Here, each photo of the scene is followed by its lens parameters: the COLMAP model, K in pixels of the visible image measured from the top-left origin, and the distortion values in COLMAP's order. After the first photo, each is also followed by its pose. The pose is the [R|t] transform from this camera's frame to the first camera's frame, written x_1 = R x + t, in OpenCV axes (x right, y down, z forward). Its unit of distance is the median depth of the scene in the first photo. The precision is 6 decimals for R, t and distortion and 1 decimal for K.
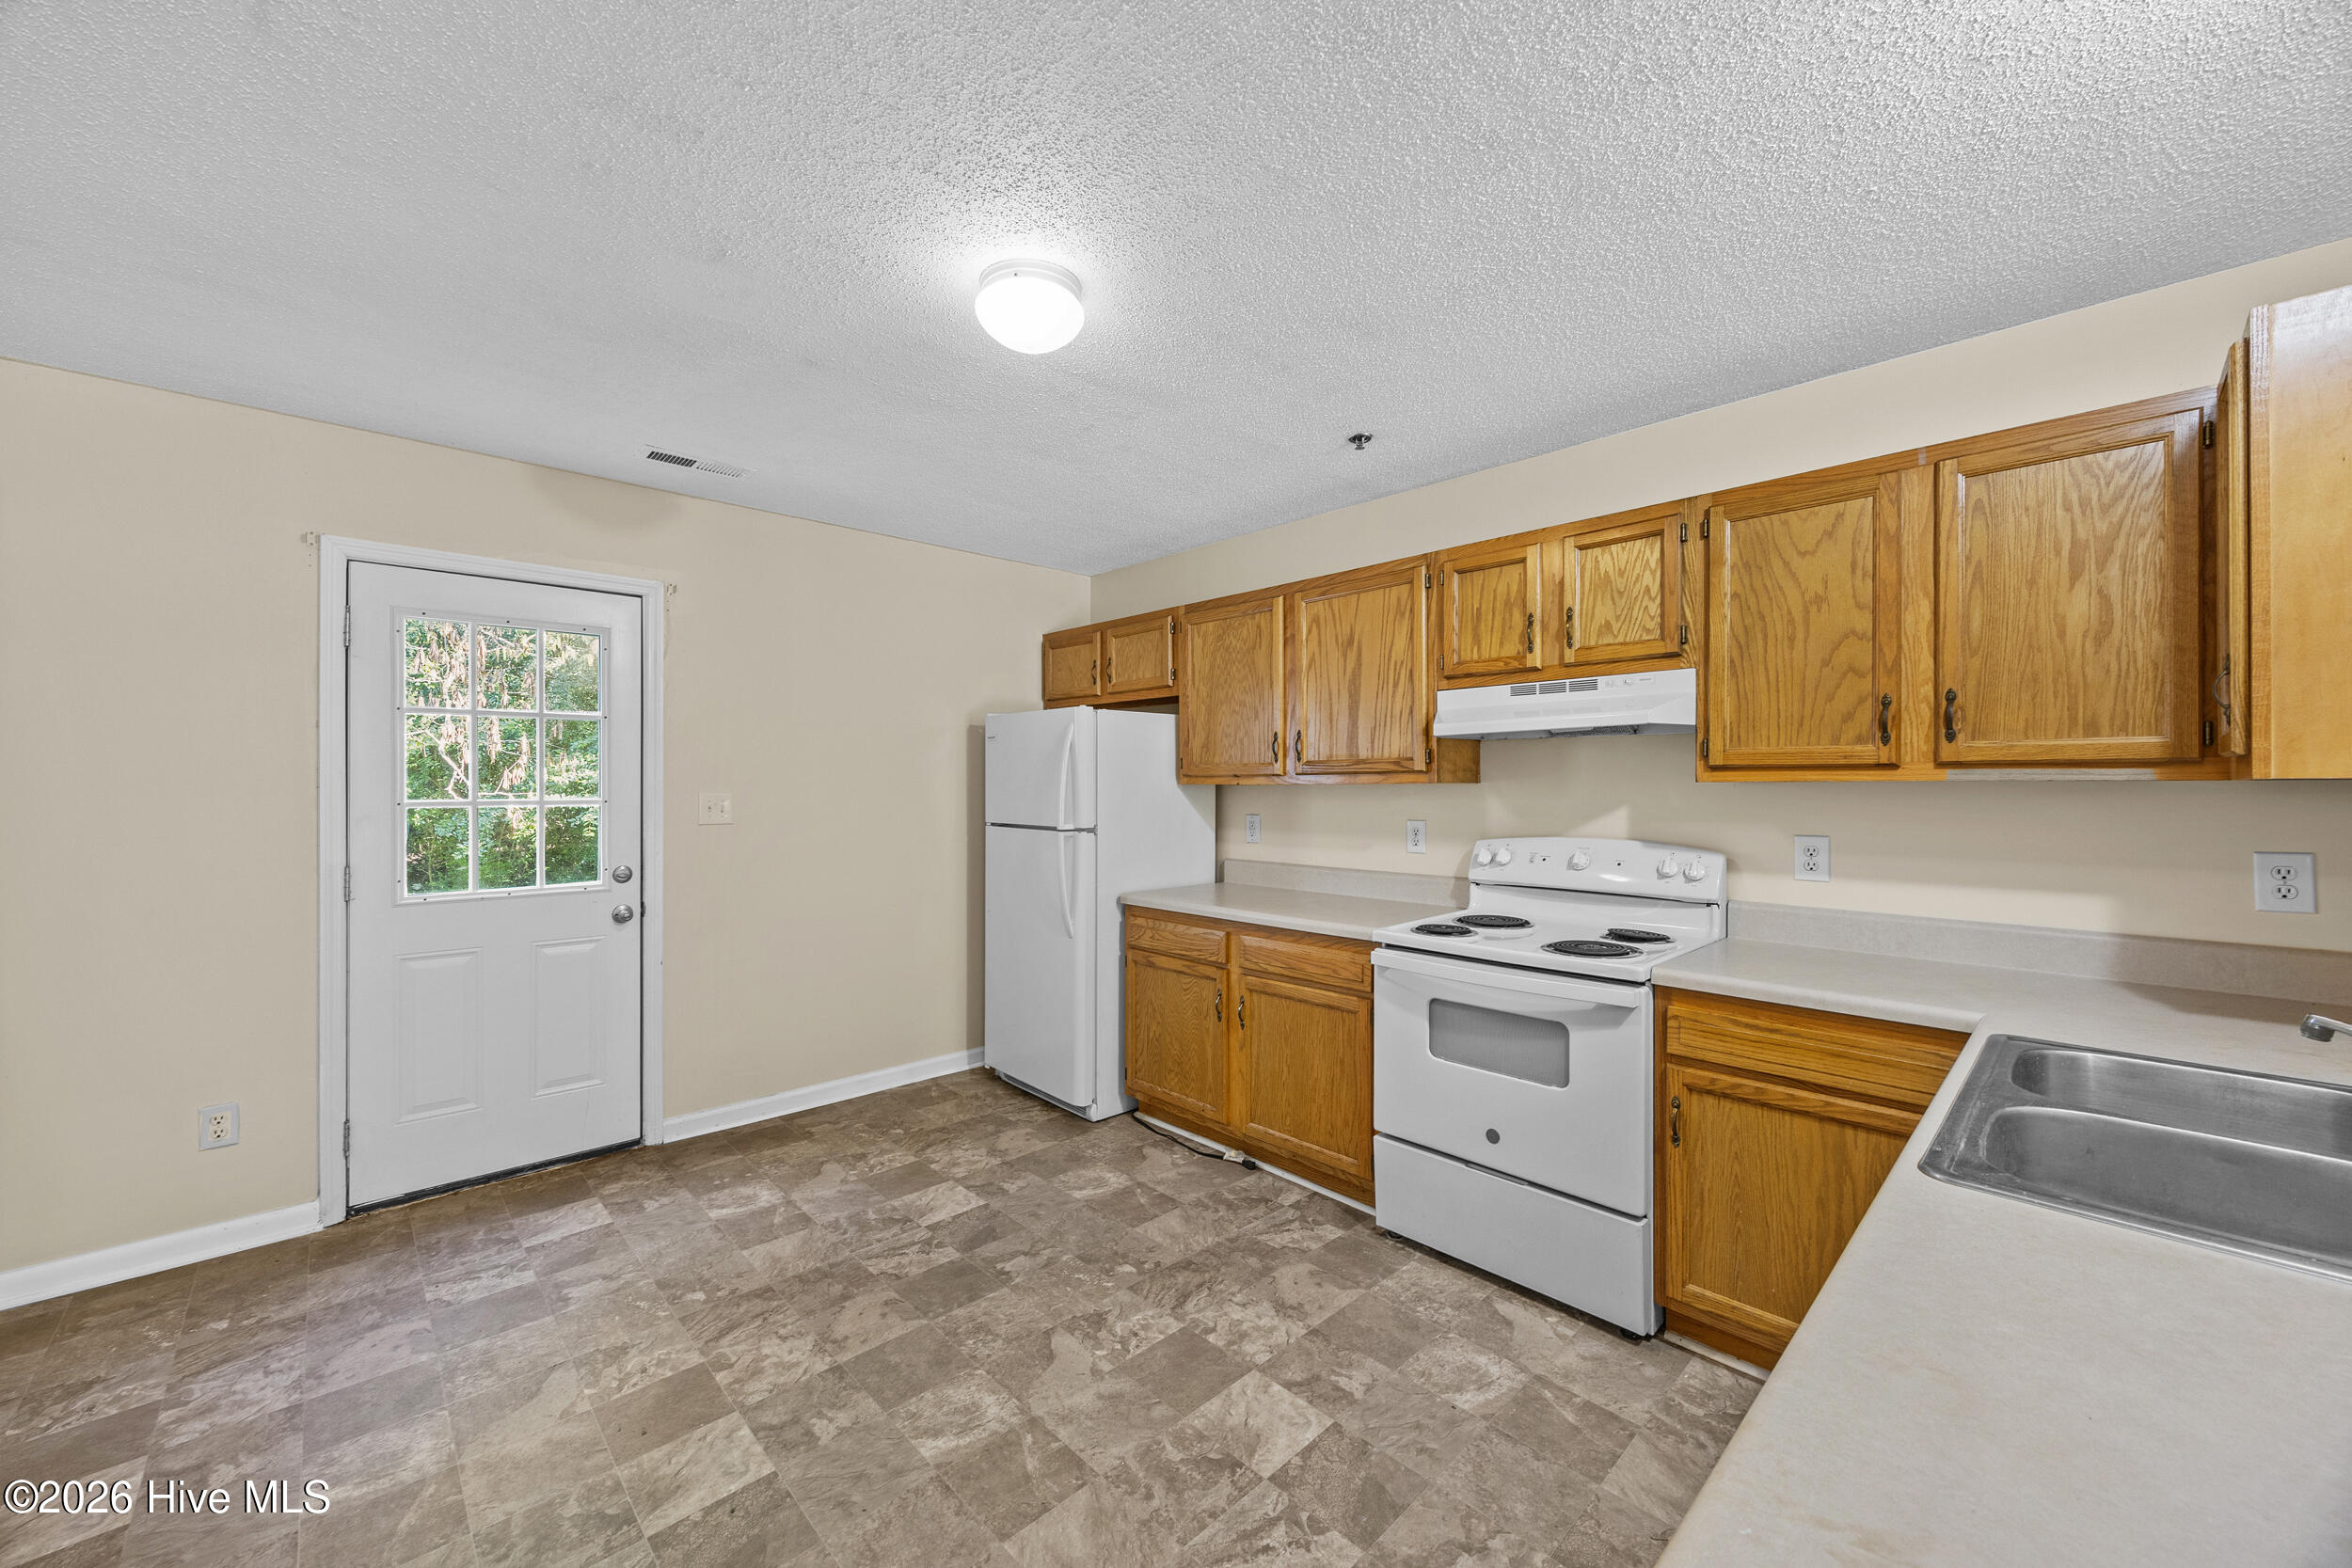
lens RADIAL K [[899.2, 0, 1170.1], [0, 899.2, 787.9], [0, 0, 1]] dist [-0.003501, -0.000808]
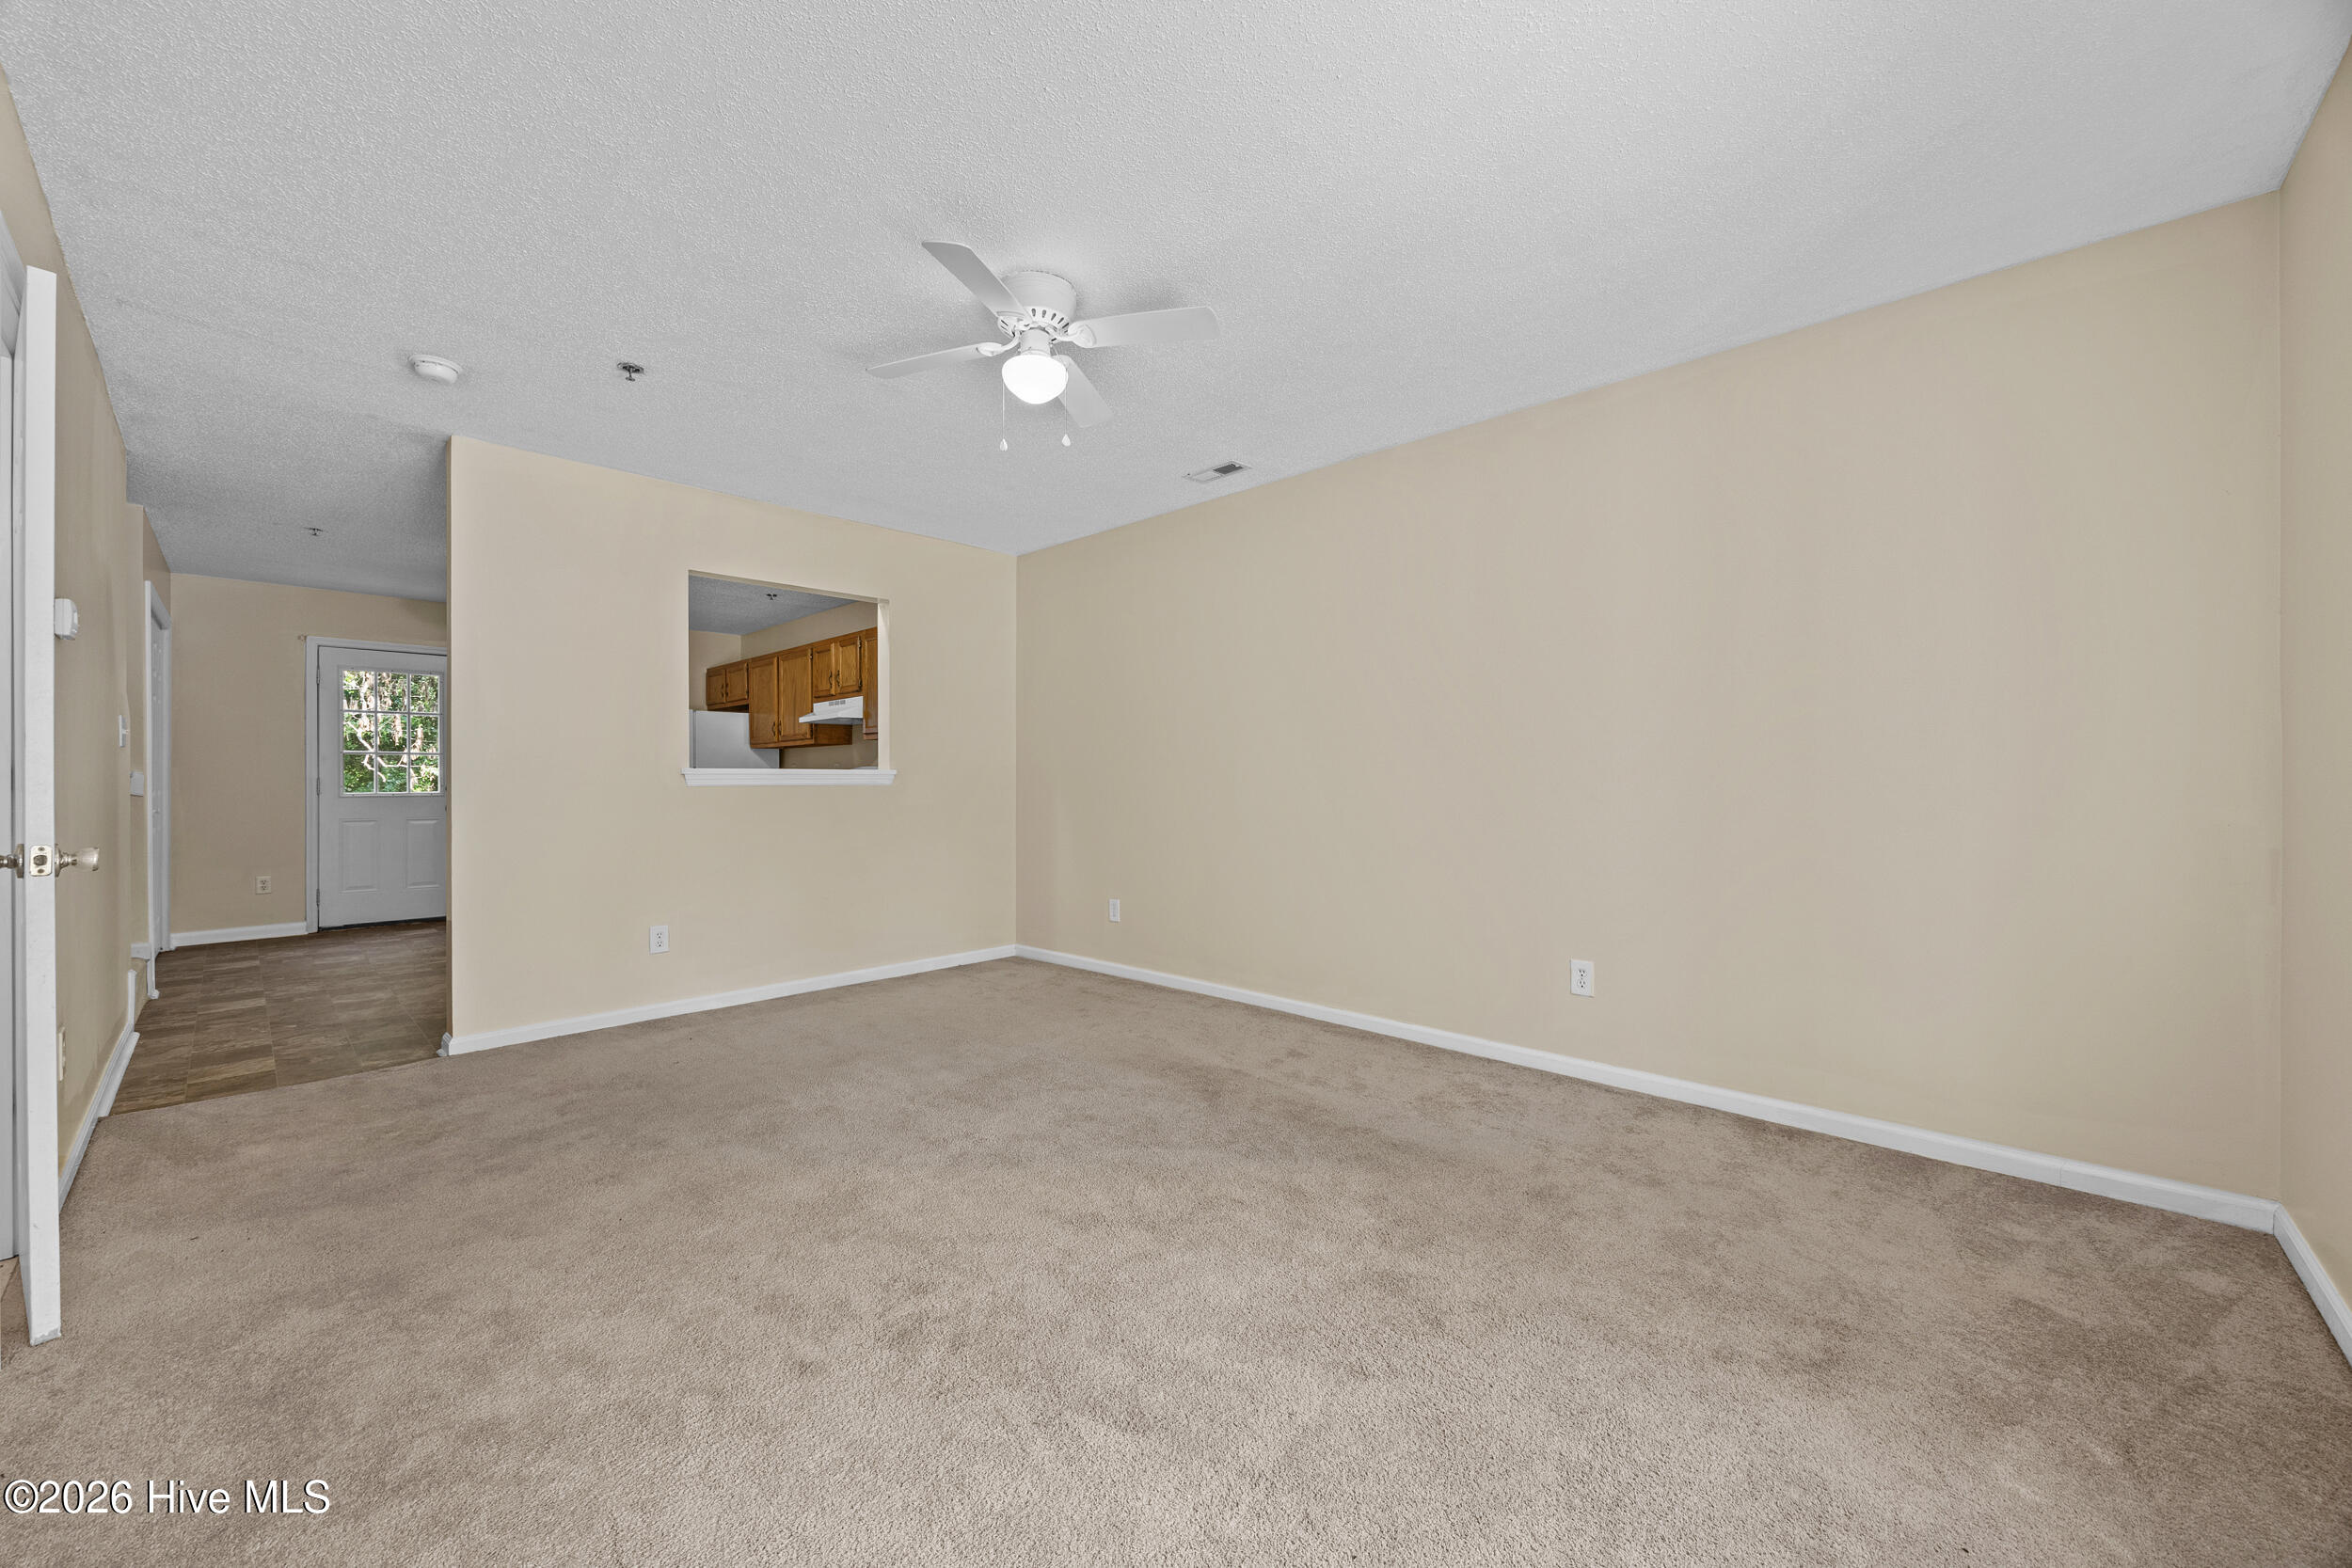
lens RADIAL K [[899.2, 0, 1170.1], [0, 899.2, 787.9], [0, 0, 1]] dist [-0.003501, -0.000808]
pose [[0.998503, -0.000487, 0.054687, 0.837983], [0.000454, 1.000000, 0.000631, 0.082130], [-0.054687, -0.000606, 0.998503, -1.041157]]
